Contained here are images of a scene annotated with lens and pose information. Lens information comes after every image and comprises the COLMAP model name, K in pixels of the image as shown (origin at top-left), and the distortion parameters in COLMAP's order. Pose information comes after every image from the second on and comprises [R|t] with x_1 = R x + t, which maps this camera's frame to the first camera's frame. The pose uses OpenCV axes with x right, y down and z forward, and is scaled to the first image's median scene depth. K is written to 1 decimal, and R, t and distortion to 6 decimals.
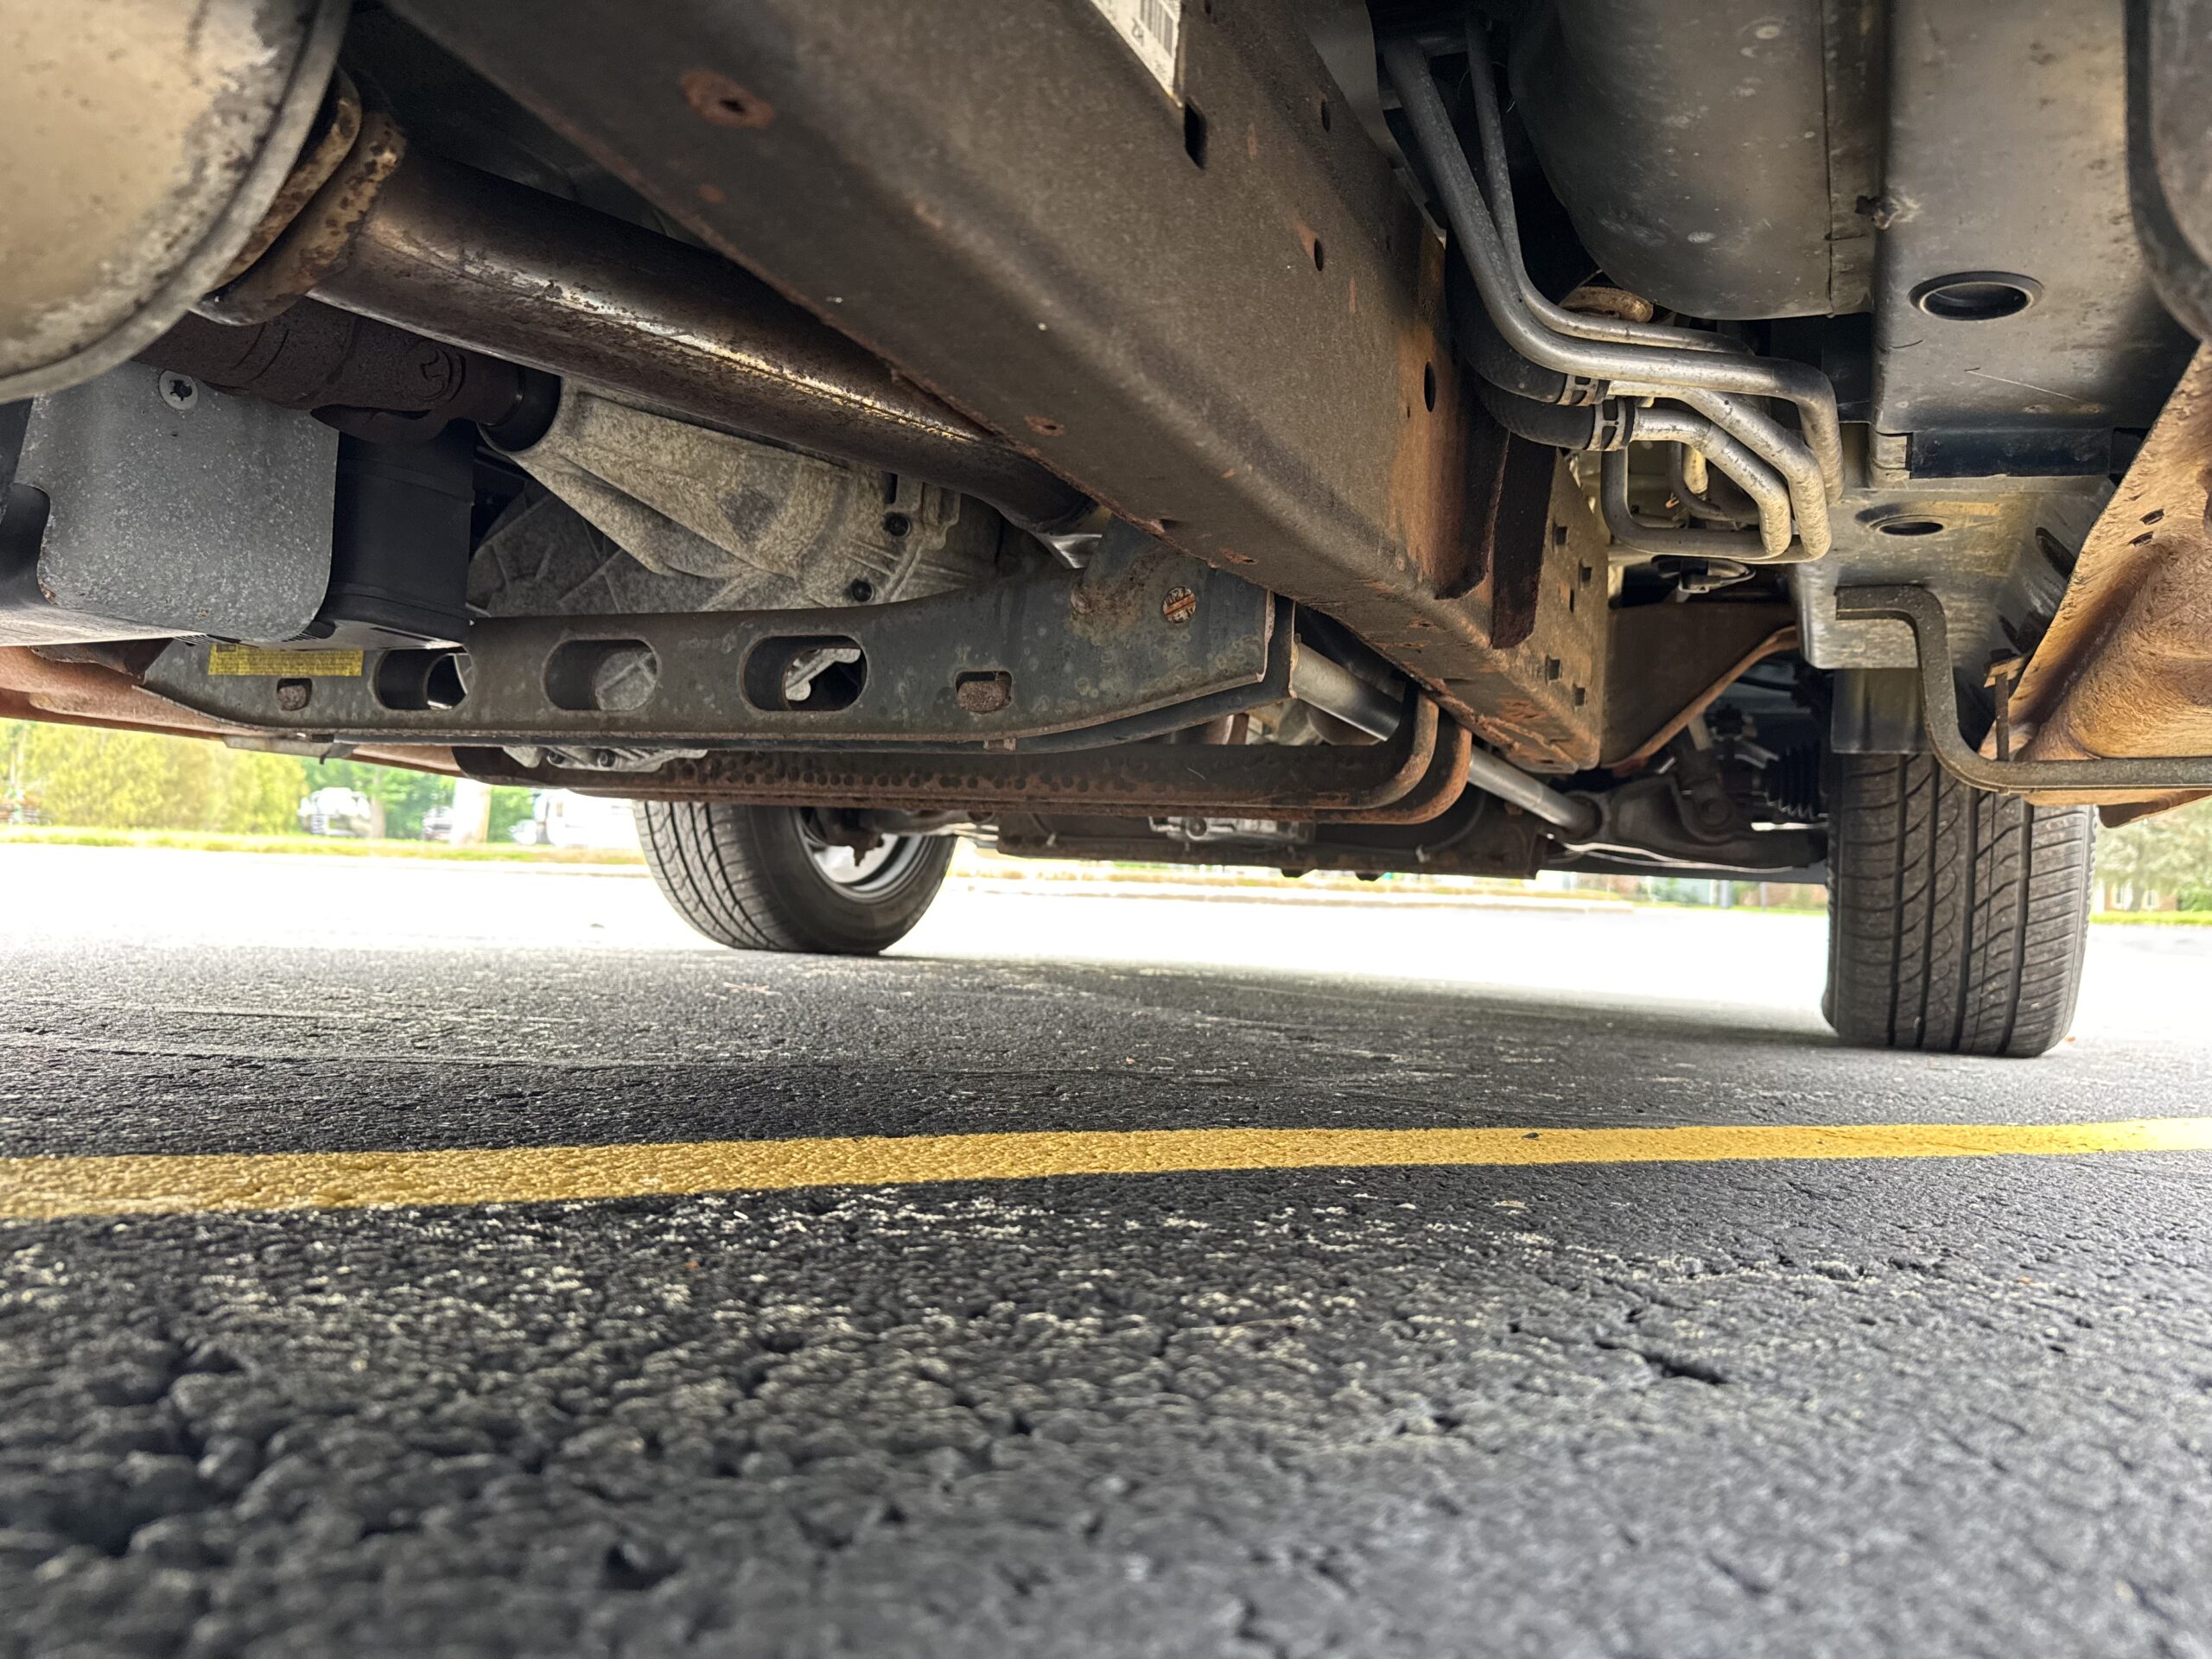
lens RADIAL K [[1573.7, 0, 1106.7], [0, 1573.7, 842.3], [0, 0, 1]] dist [0.047934, -0.071871]
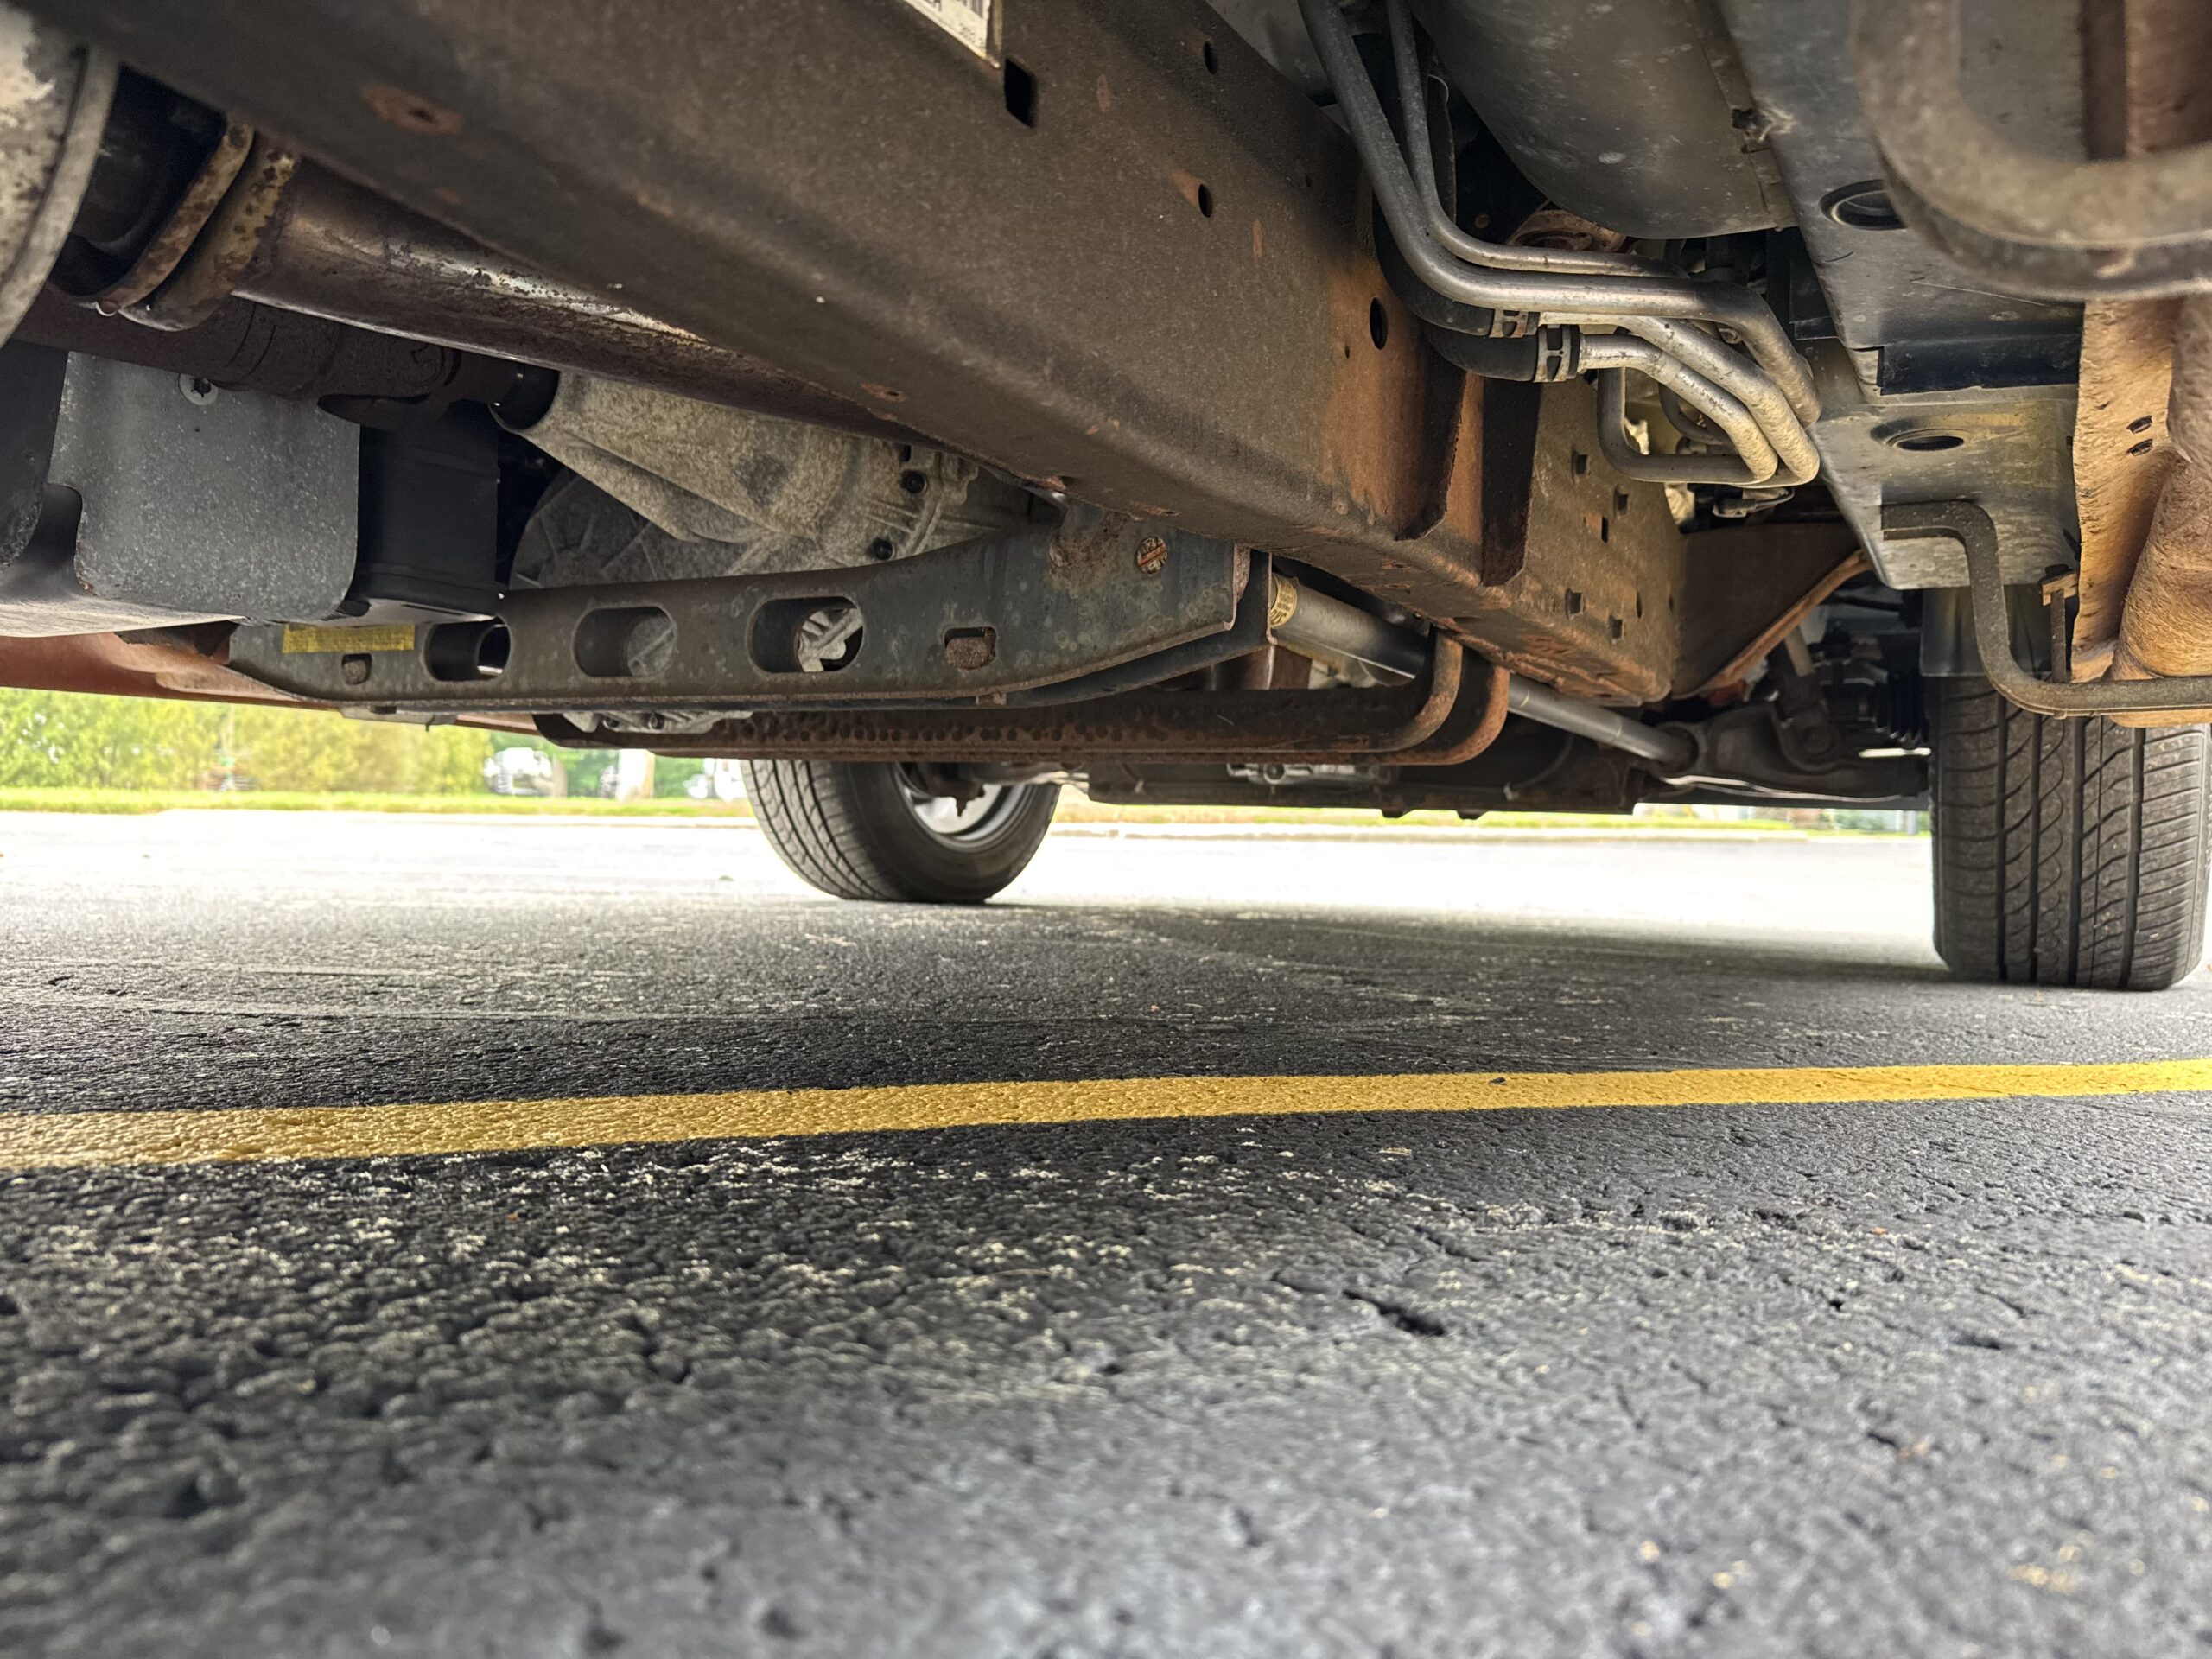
lens RADIAL K [[1573.7, 0, 1116.8], [0, 1573.7, 830.5], [0, 0, 1]] dist [0.047934, -0.071871]
pose [[0.995334, -0.022045, -0.093933, 0.135615], [0.024792, 0.999295, 0.028179, -0.005528], [0.093245, -0.030376, 0.995180, -0.003072]]
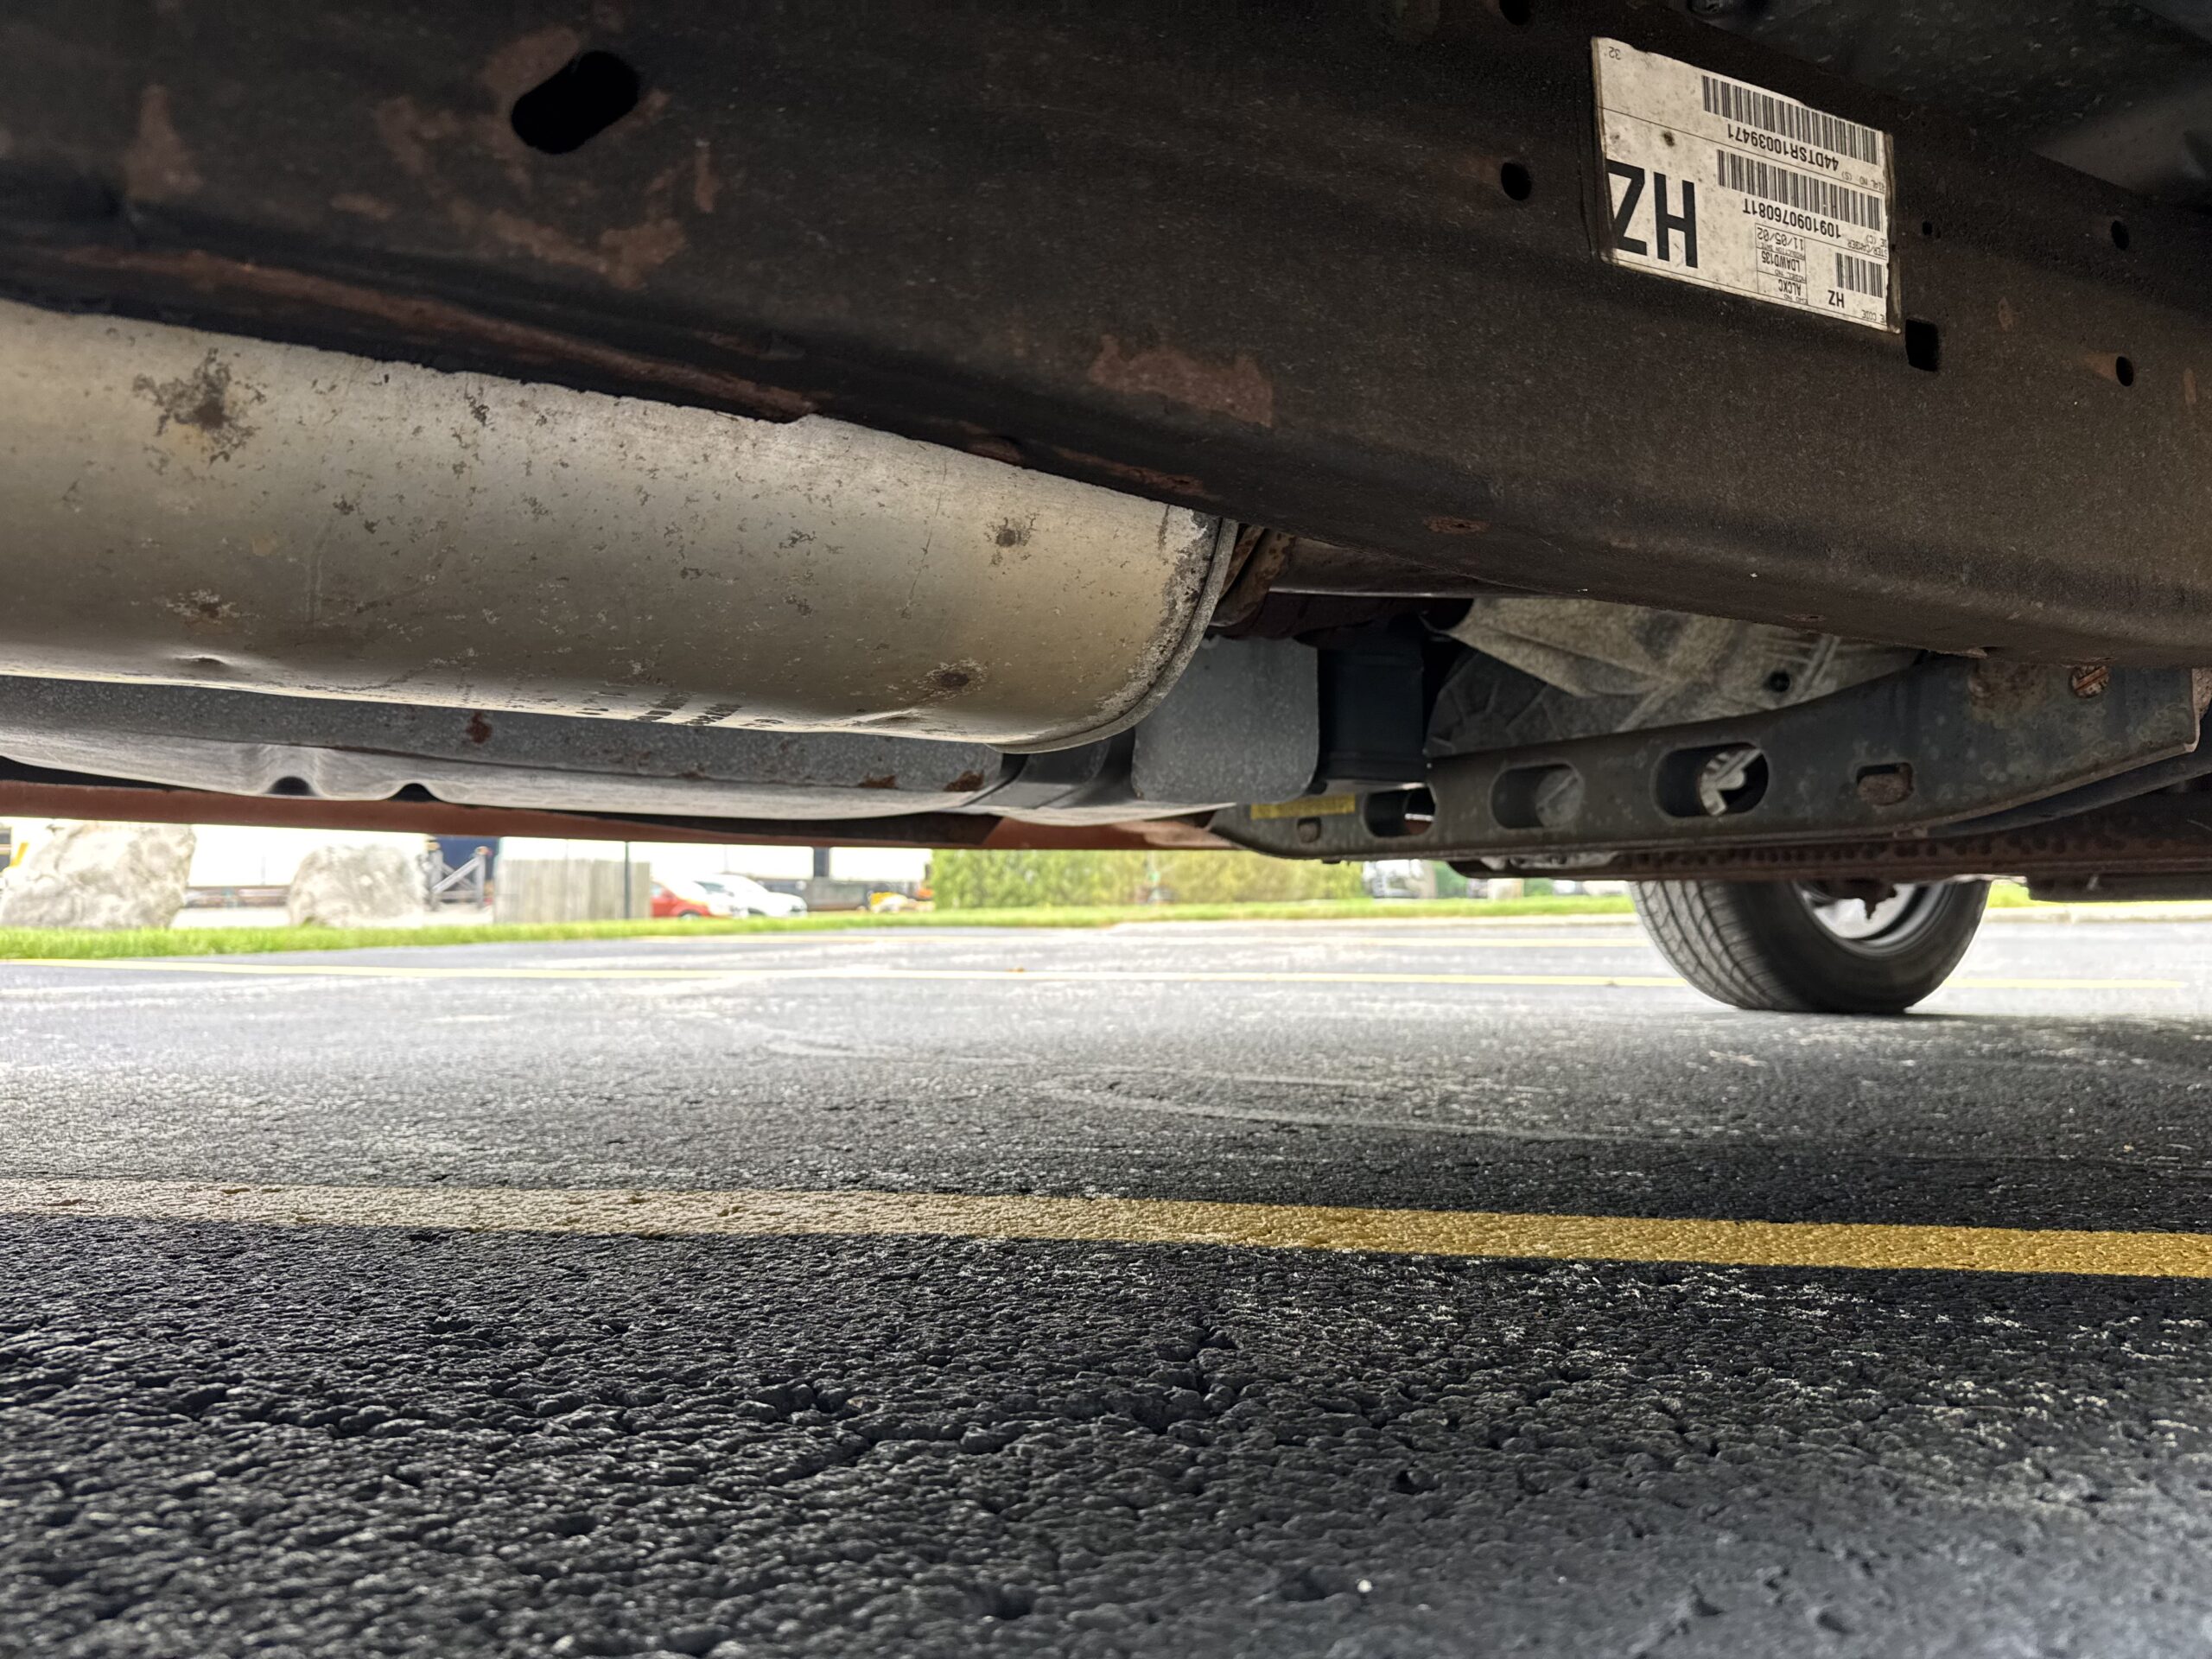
lens RADIAL K [[1573.7, 0, 1086.7], [0, 1573.7, 835.9], [0, 0, 1]] dist [0.047934, -0.071871]
pose [[0.796511, -0.084278, -0.598721, 0.155015], [0.064975, 0.996434, -0.053822, -0.051699], [0.601122, 0.003968, 0.799147, -0.177402]]
